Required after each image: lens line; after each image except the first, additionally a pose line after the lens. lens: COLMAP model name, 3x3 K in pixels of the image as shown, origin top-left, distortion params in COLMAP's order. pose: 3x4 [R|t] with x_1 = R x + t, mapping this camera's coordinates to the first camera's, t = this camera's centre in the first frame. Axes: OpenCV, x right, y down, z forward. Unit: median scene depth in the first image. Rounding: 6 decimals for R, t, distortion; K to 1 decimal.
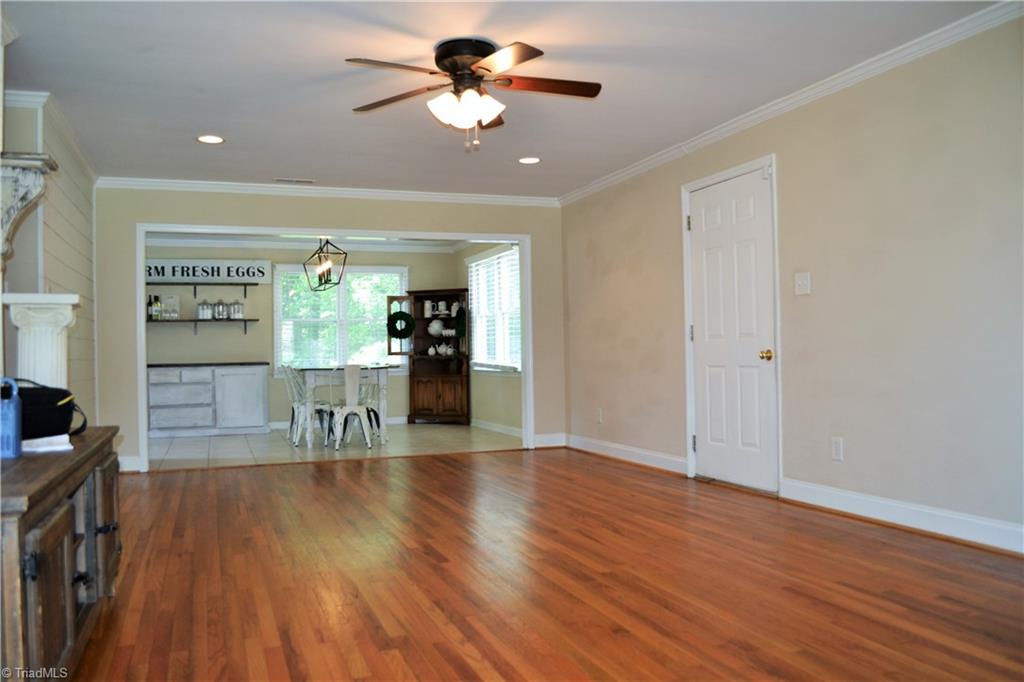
lens RADIAL K [[880.9, 0, 512.0], [0, 880.9, 341.0], [0, 0, 1]] dist [-0.060774, 0.004493]
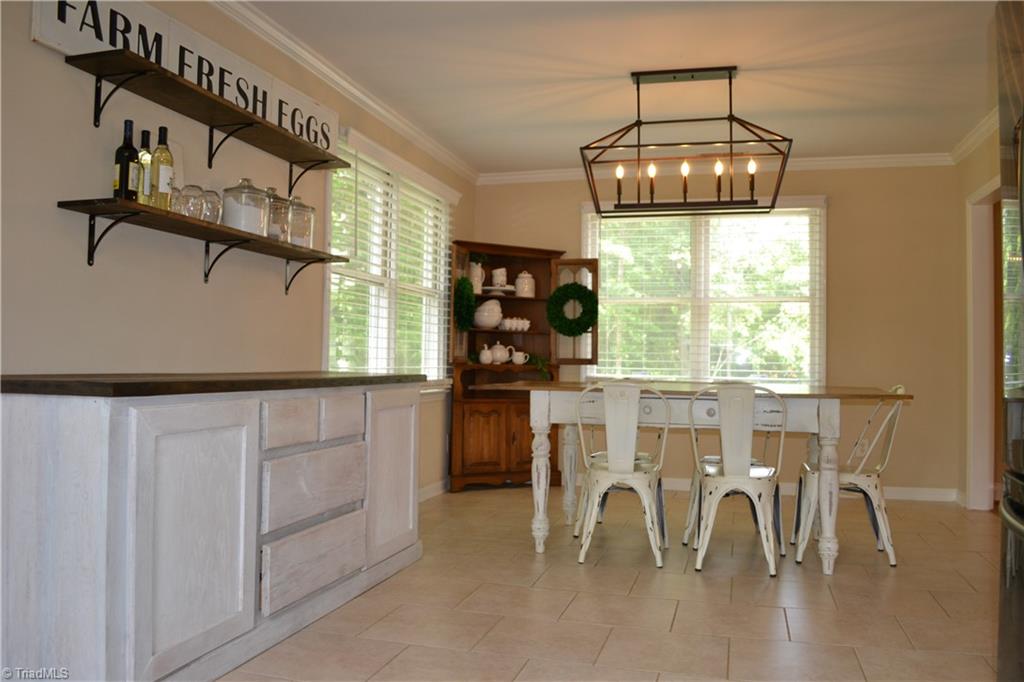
lens RADIAL K [[828.8, 0, 512.0], [0, 828.8, 341.0], [0, 0, 1]] dist [-0.075916, 0.012183]
pose [[0.565412, 0.045876, 0.823532, -0.523215], [-0.030701, 0.998931, -0.034568, 0.019983], [-0.824237, -0.005738, 0.566216, 0.716852]]
